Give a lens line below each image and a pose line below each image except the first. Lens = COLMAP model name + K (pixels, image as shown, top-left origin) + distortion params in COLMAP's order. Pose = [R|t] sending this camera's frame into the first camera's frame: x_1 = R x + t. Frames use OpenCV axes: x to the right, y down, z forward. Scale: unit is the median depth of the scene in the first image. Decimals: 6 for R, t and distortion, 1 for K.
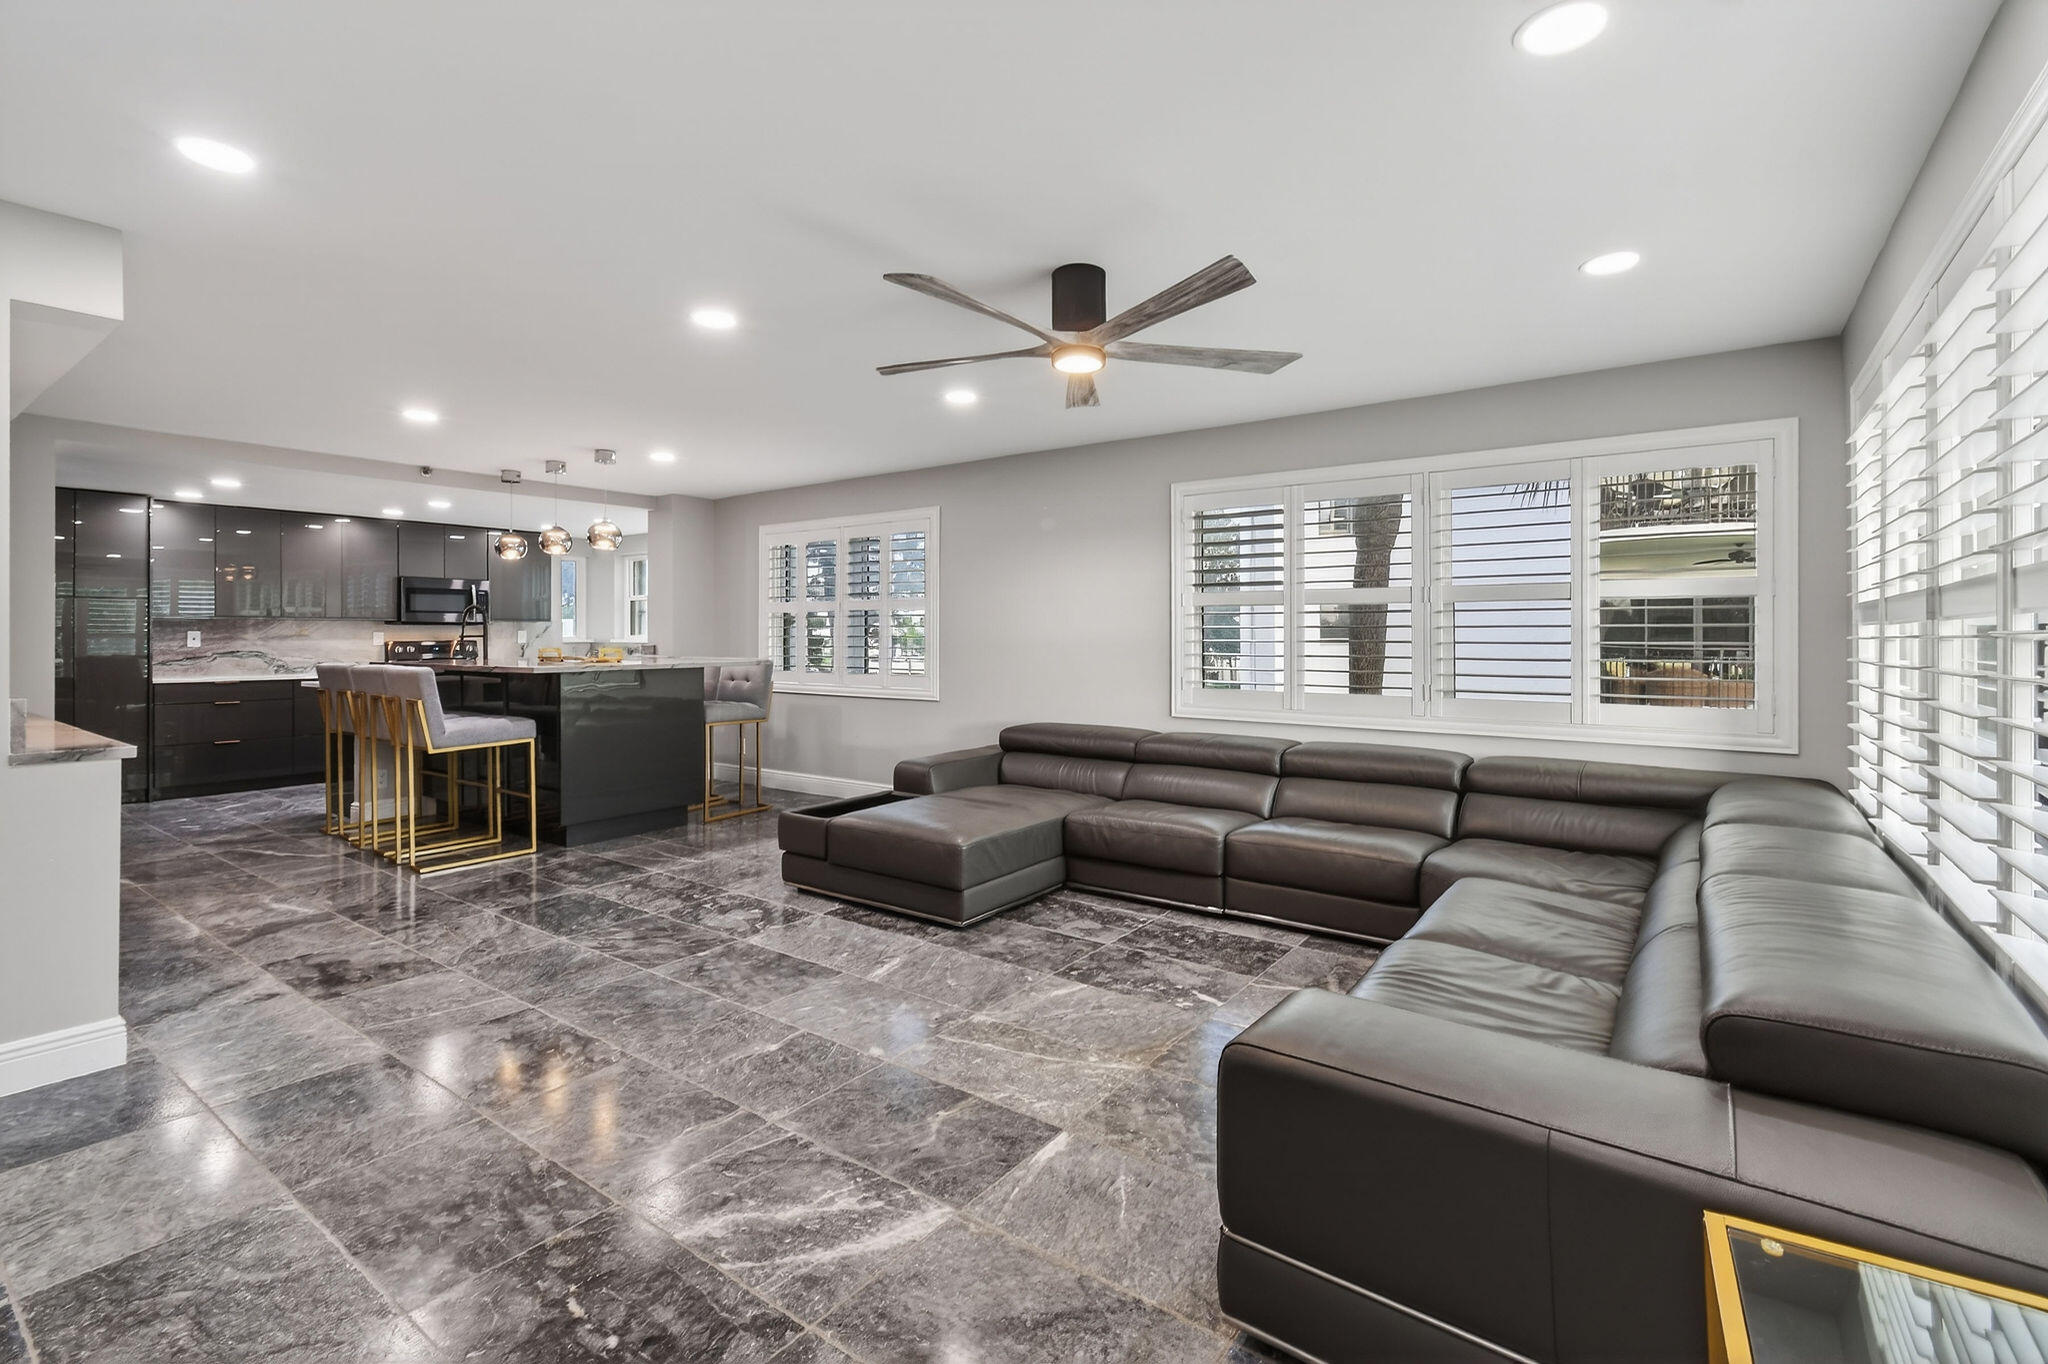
lens RADIAL K [[891.4, 0, 1013.5], [0, 891.4, 635.1], [0, 0, 1]] dist [0.002011, 0.000224]
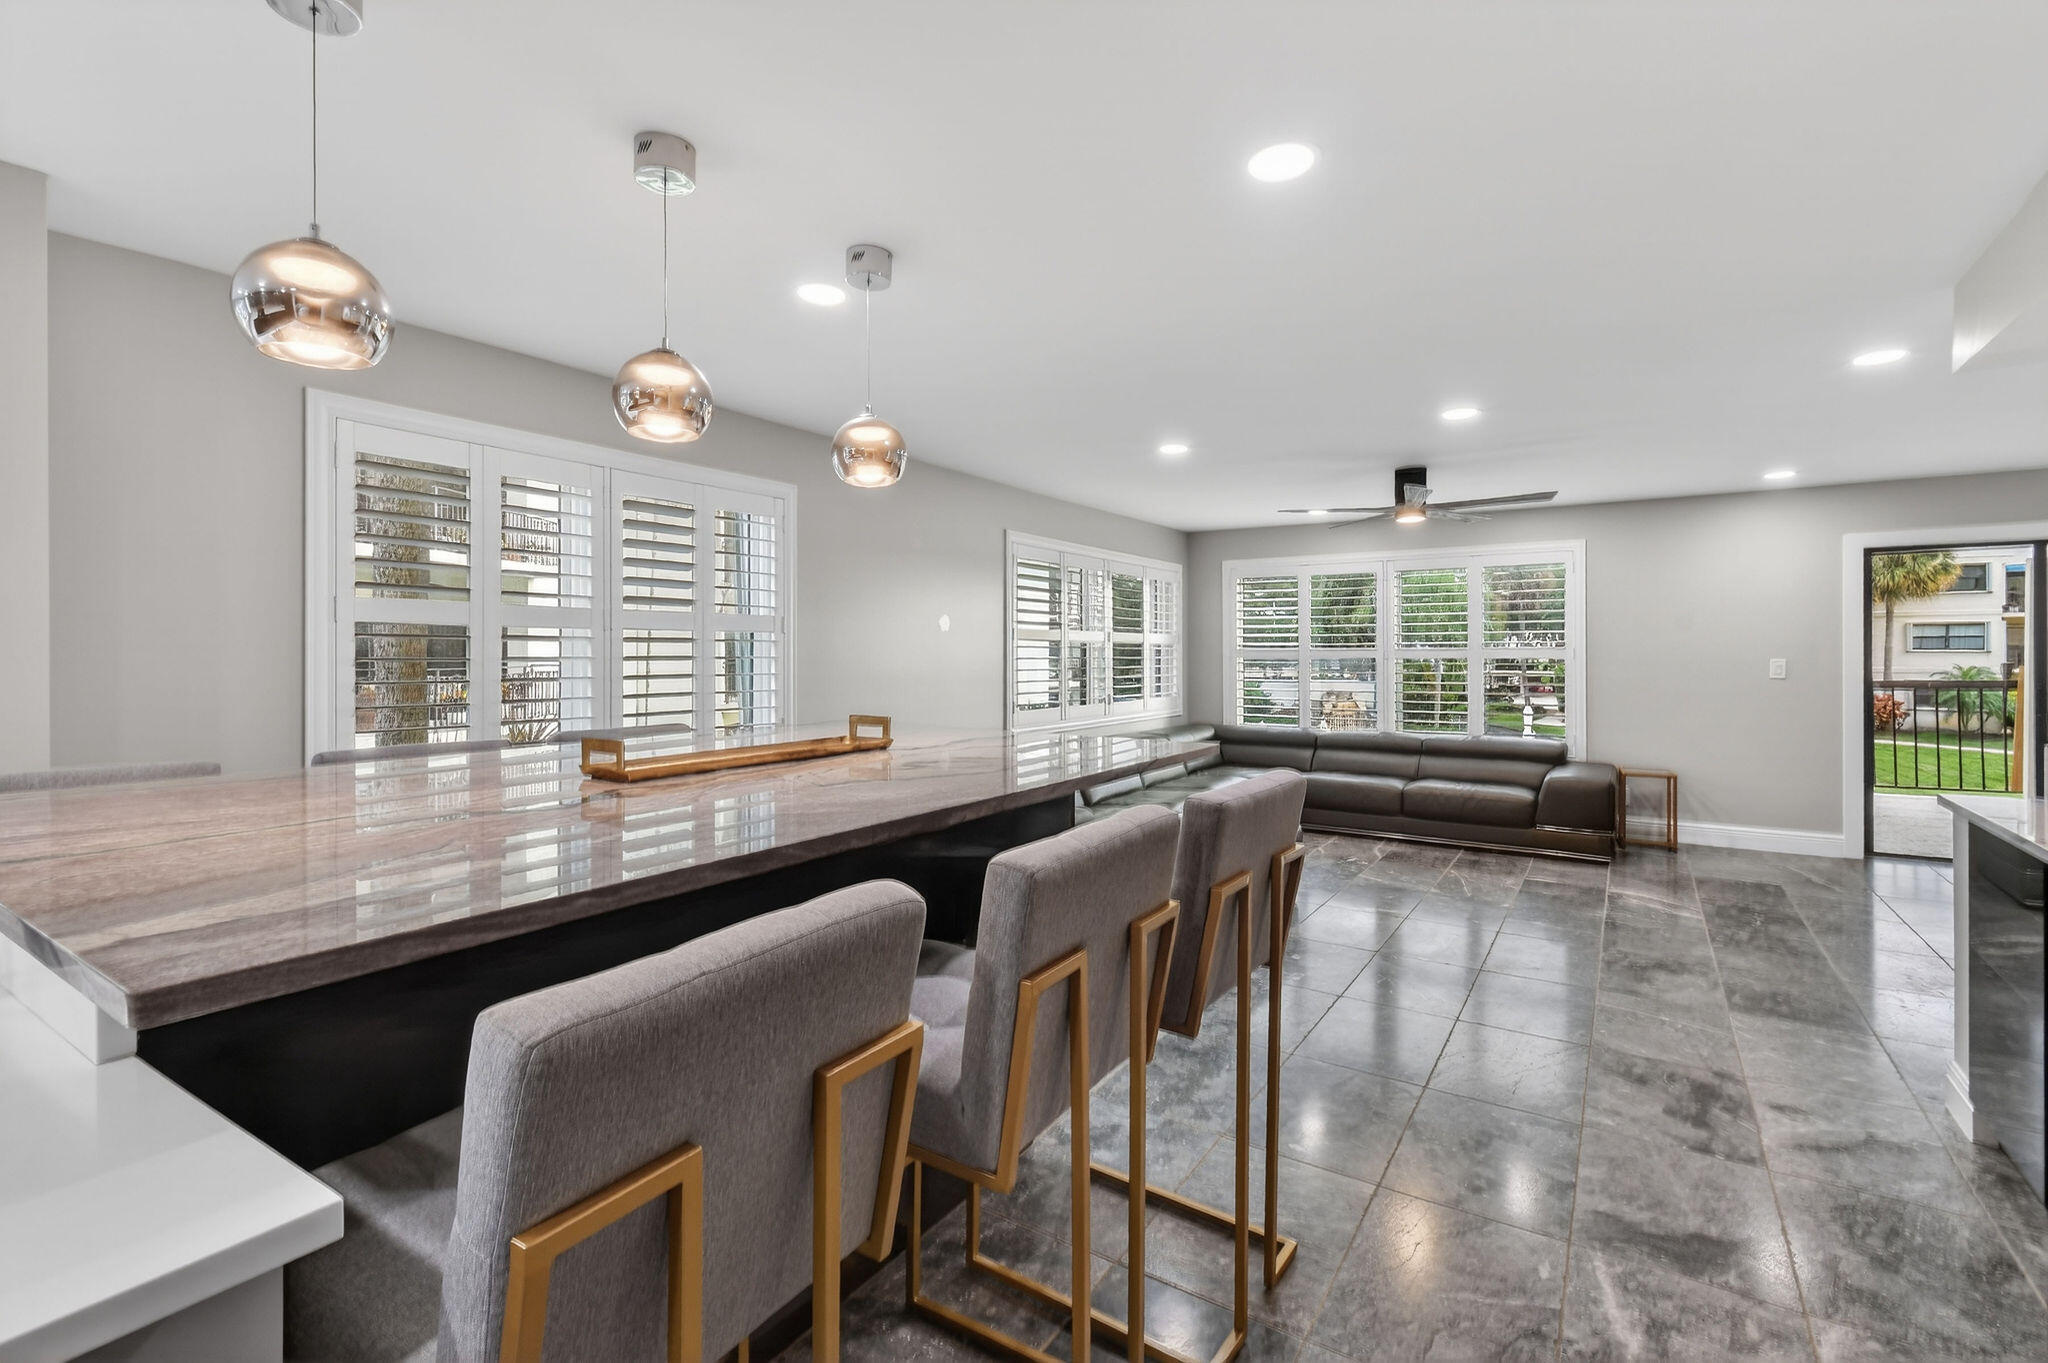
lens RADIAL K [[891.4, 0, 1048.8], [0, 891.4, 652.6], [0, 0, 1]] dist [0.002011, 0.000224]
pose [[-0.037188, -0.000532, 0.999308, -1.638015], [-0.003127, 0.999995, 0.000416, -0.030809], [-0.999303, -0.003109, -0.037189, 1.710263]]
